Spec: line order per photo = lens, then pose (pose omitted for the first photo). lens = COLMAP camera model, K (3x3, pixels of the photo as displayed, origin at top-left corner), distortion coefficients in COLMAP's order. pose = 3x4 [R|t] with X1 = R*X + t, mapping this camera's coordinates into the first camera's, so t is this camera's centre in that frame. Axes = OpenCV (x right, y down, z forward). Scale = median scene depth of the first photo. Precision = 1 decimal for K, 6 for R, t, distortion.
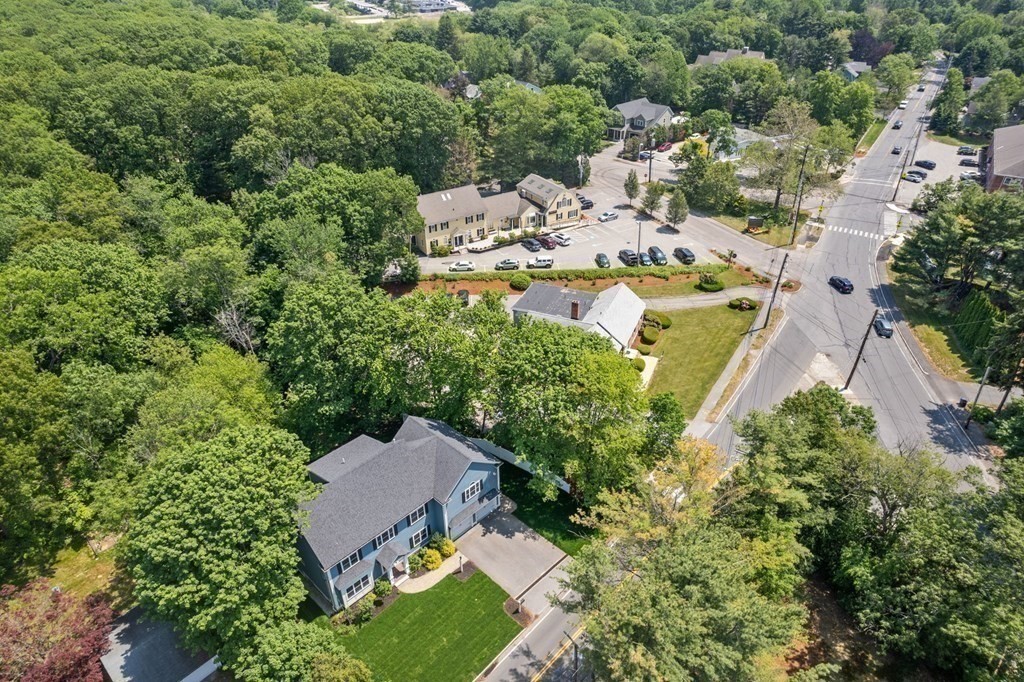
lens RADIAL K [[650.4, 0, 510.9], [0, 650.4, 339.1], [0, 0, 1]] dist [-0.030022, 0.011172]
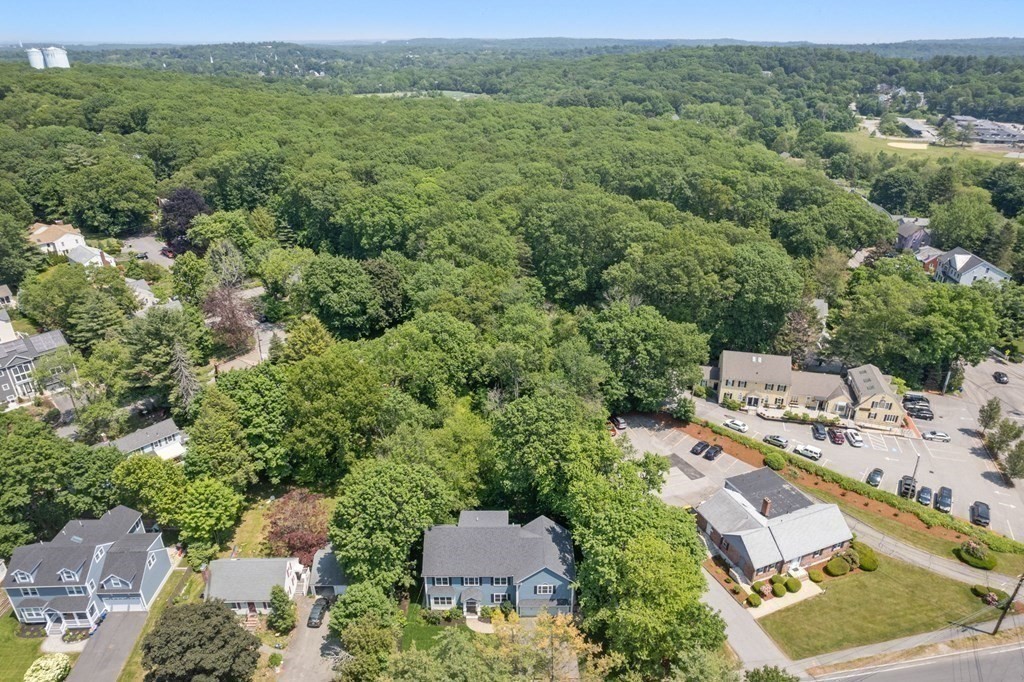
lens RADIAL K [[650.4, 0, 510.5], [0, 650.4, 341.0], [0, 0, 1]] dist [-0.030022, 0.011172]
pose [[0.701114, 0.307937, -0.643128, 0.310504], [-0.380912, 0.924209, 0.027266, -0.127410], [0.602781, 0.225859, 0.765273, -0.079419]]
